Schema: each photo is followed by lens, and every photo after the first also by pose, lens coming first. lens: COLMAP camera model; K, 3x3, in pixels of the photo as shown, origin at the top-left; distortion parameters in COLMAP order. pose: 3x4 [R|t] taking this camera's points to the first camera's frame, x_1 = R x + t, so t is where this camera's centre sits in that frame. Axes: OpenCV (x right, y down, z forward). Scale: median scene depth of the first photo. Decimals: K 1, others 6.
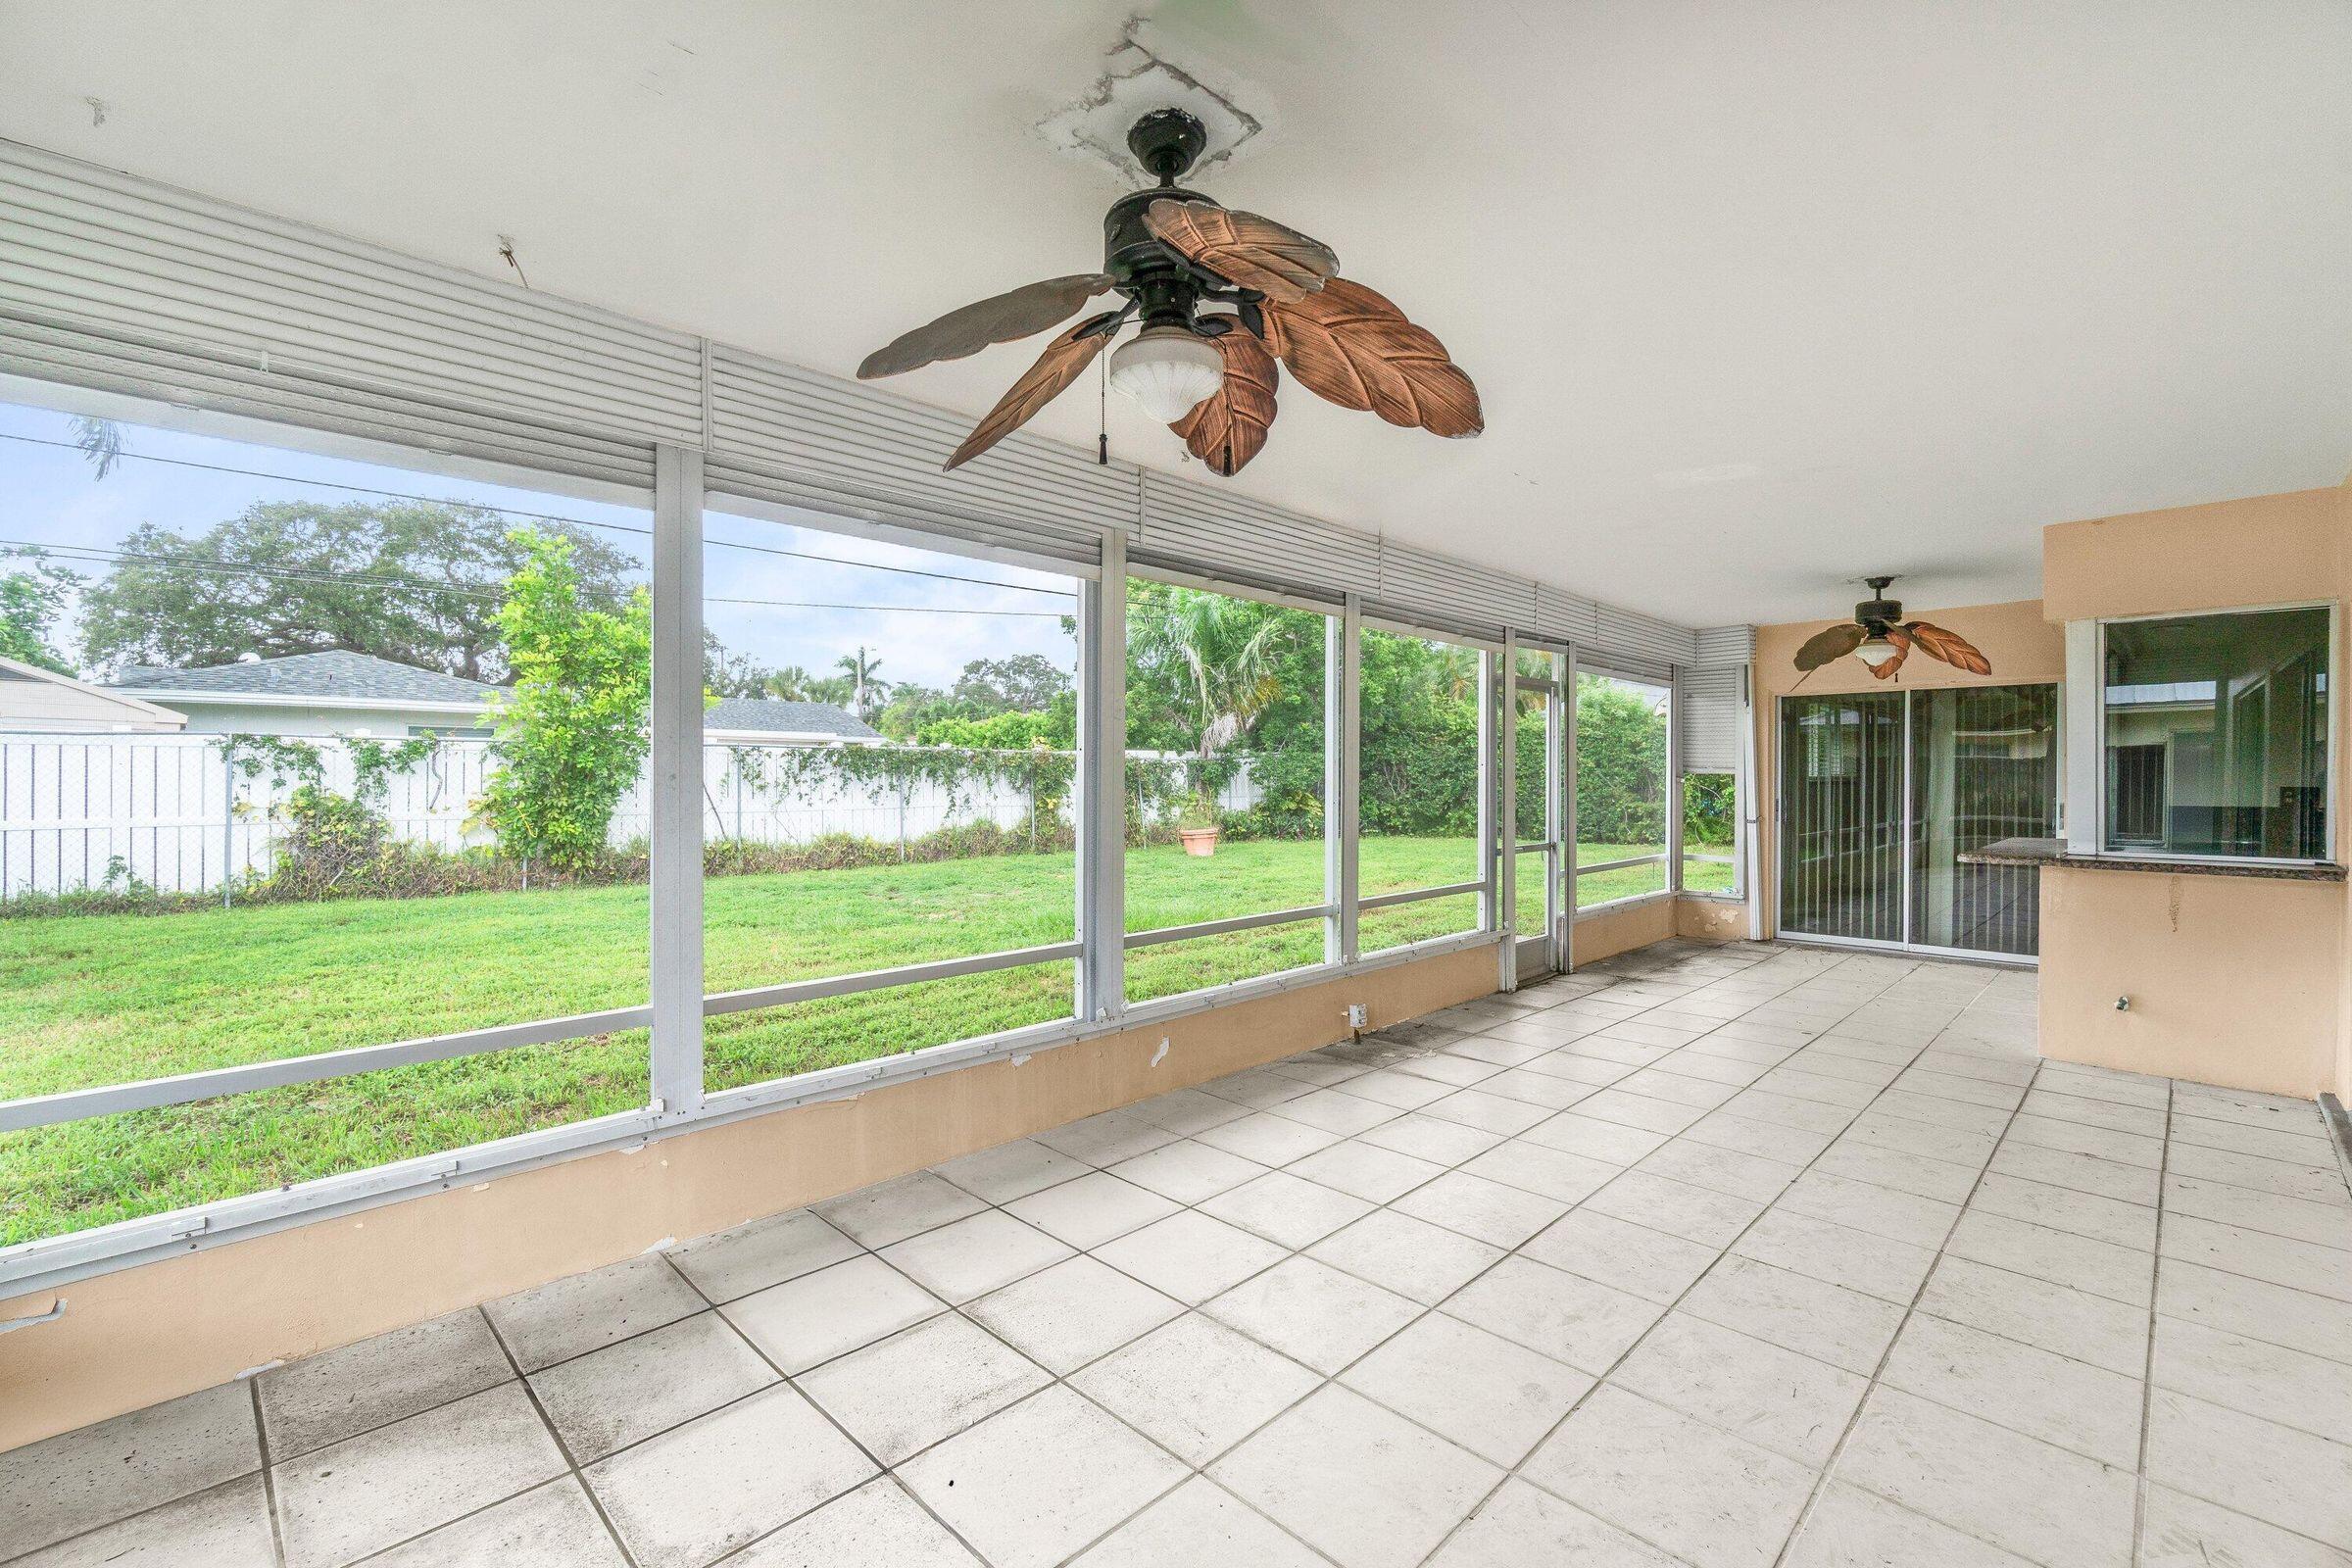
lens RADIAL K [[1037.6, 0, 1176.0], [0, 1037.6, 784.0], [0, 0, 1]] dist [-0.000138, -0.000183]
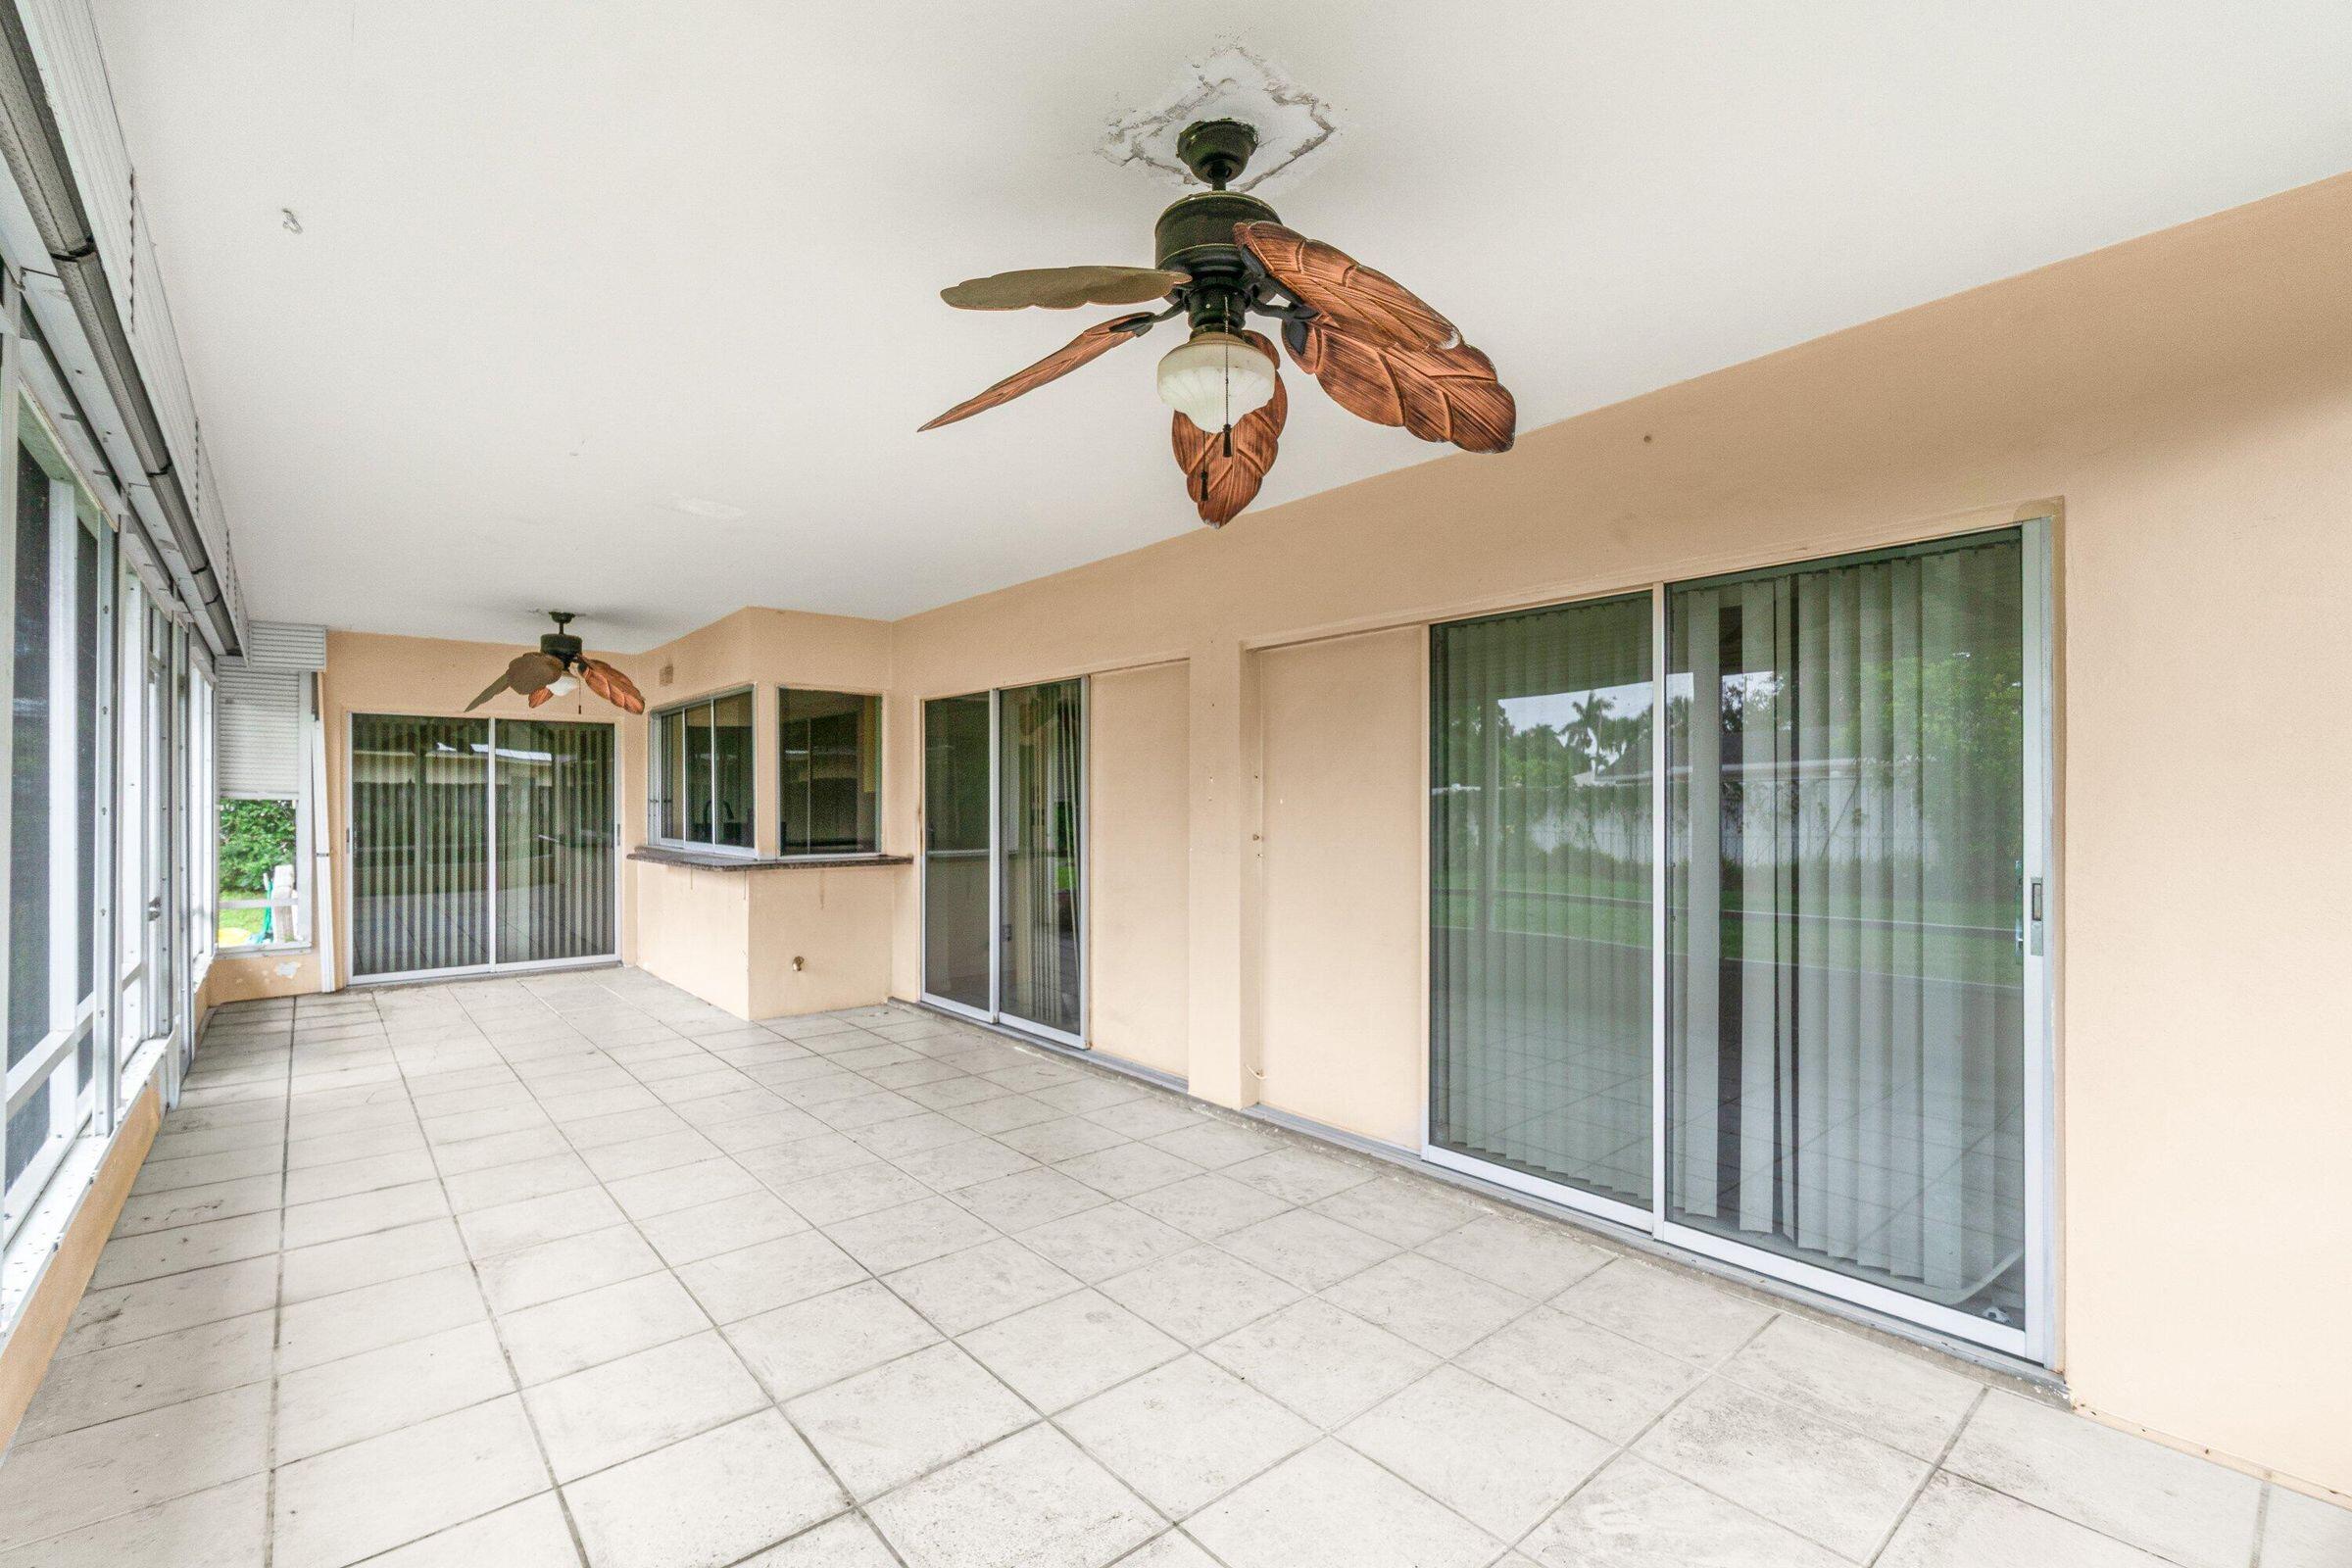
lens RADIAL K [[1019.7, 0, 1169.0], [0, 1019.7, 805.0], [0, 0, 1]] dist [-0.001481, -0.000063]
pose [[0.079042, -0.005086, 0.996858, -0.476821], [0.010710, 0.999934, 0.004252, -0.002972], [-0.996814, 0.010340, 0.079091, 0.482828]]
